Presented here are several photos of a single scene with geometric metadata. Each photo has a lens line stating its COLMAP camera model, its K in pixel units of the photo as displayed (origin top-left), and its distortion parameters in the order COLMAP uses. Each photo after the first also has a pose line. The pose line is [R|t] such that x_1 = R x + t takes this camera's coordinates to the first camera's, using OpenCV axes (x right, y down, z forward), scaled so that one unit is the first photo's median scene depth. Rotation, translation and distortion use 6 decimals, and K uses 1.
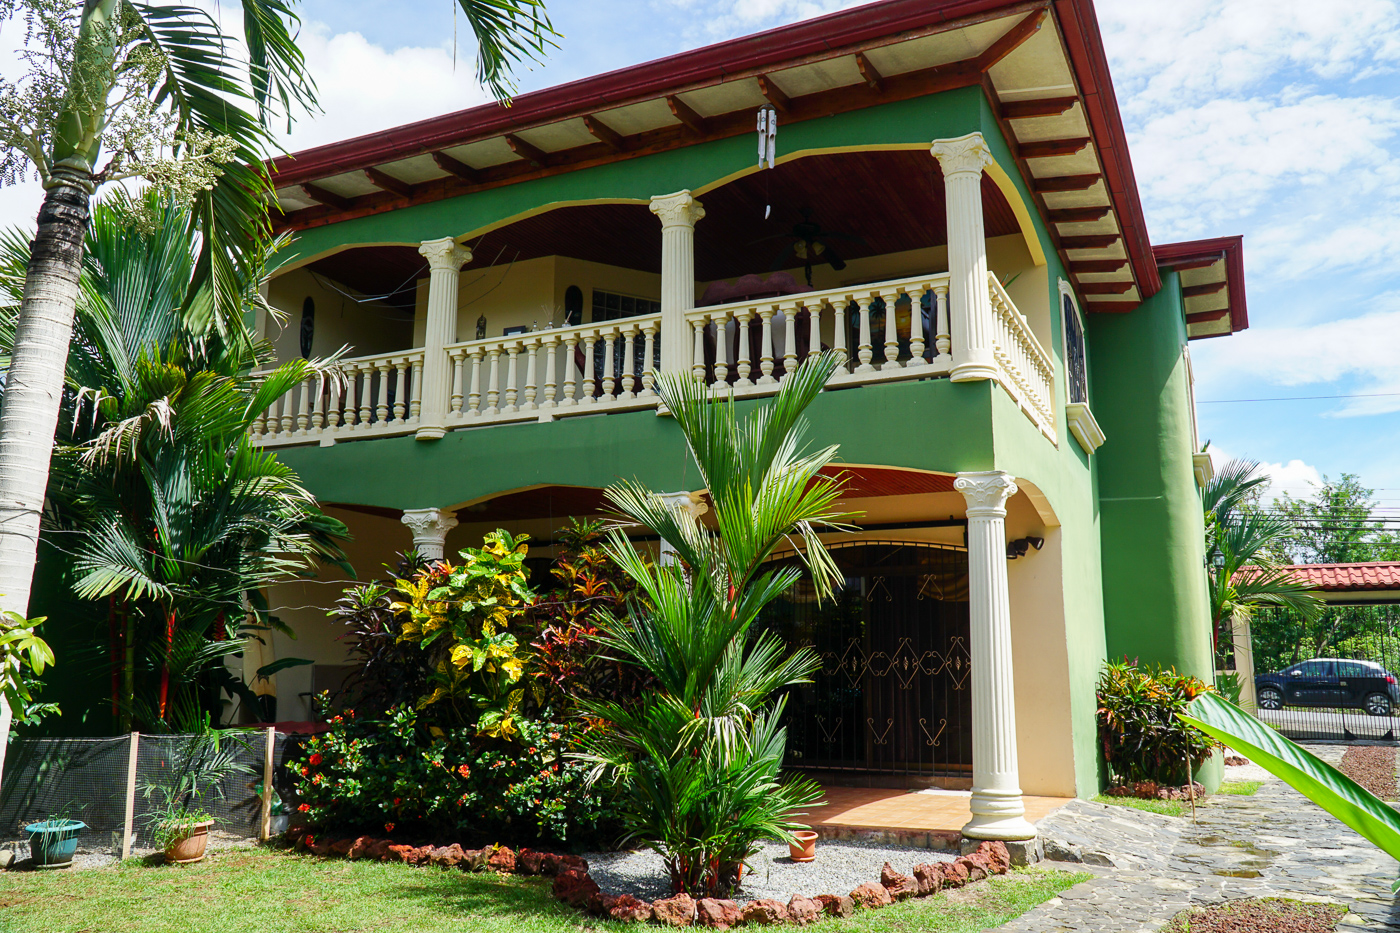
lens RADIAL K [[1116.1, 0, 694.2], [0, 1116.1, 452.1], [0, 0, 1]] dist [0.006729, -0.025424]
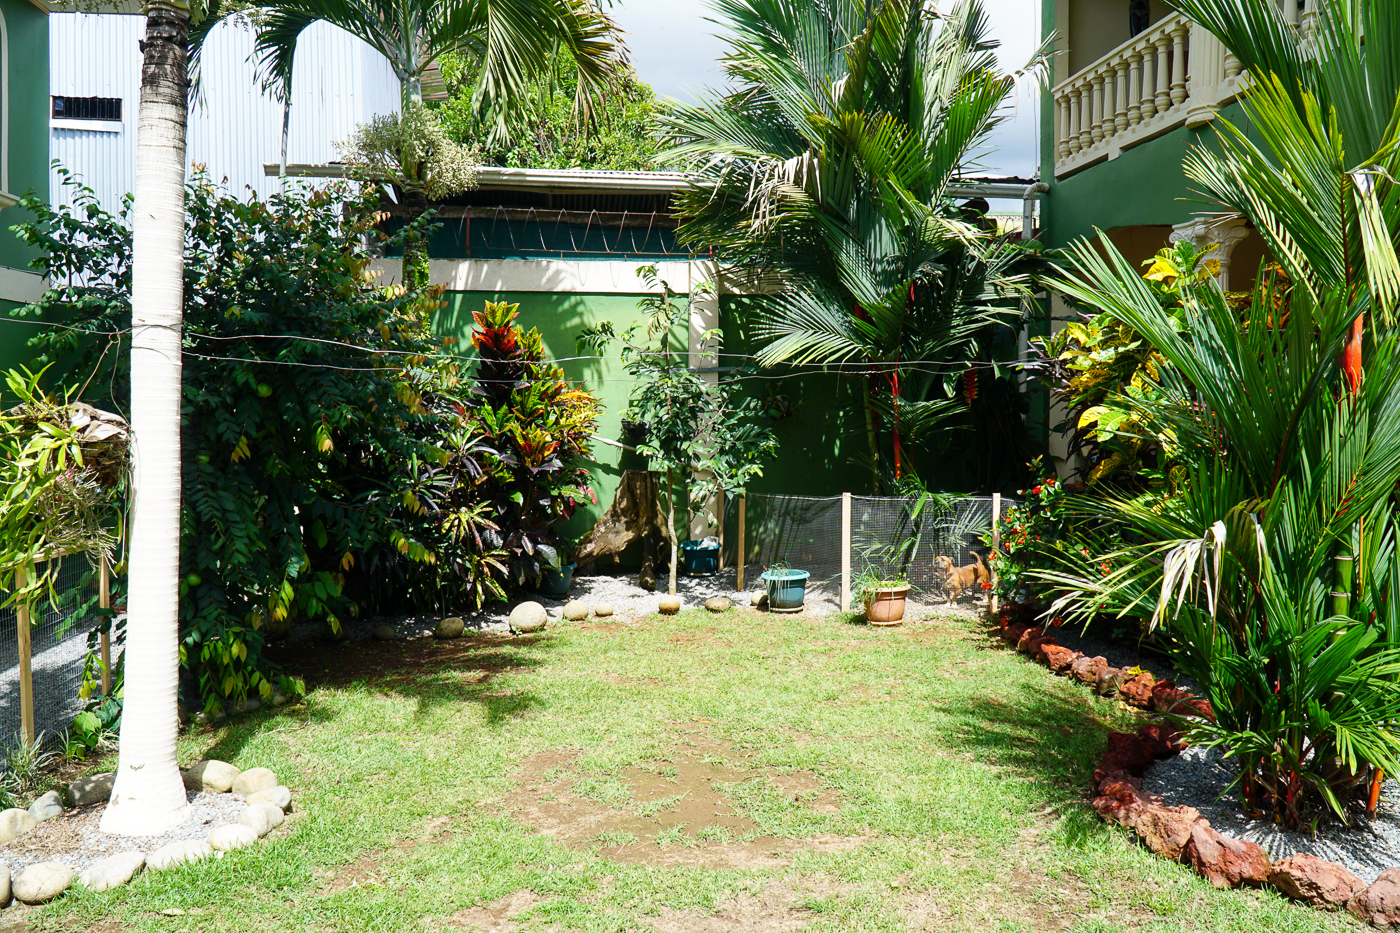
lens RADIAL K [[1116.1, 0, 694.2], [0, 1116.1, 452.1], [0, 0, 1]] dist [0.006729, -0.025424]
pose [[0.522138, 0.027825, -0.852407, 0.287071], [0.176180, 0.974391, 0.139725, 0.048525], [0.834465, -0.223133, 0.503865, 0.379852]]
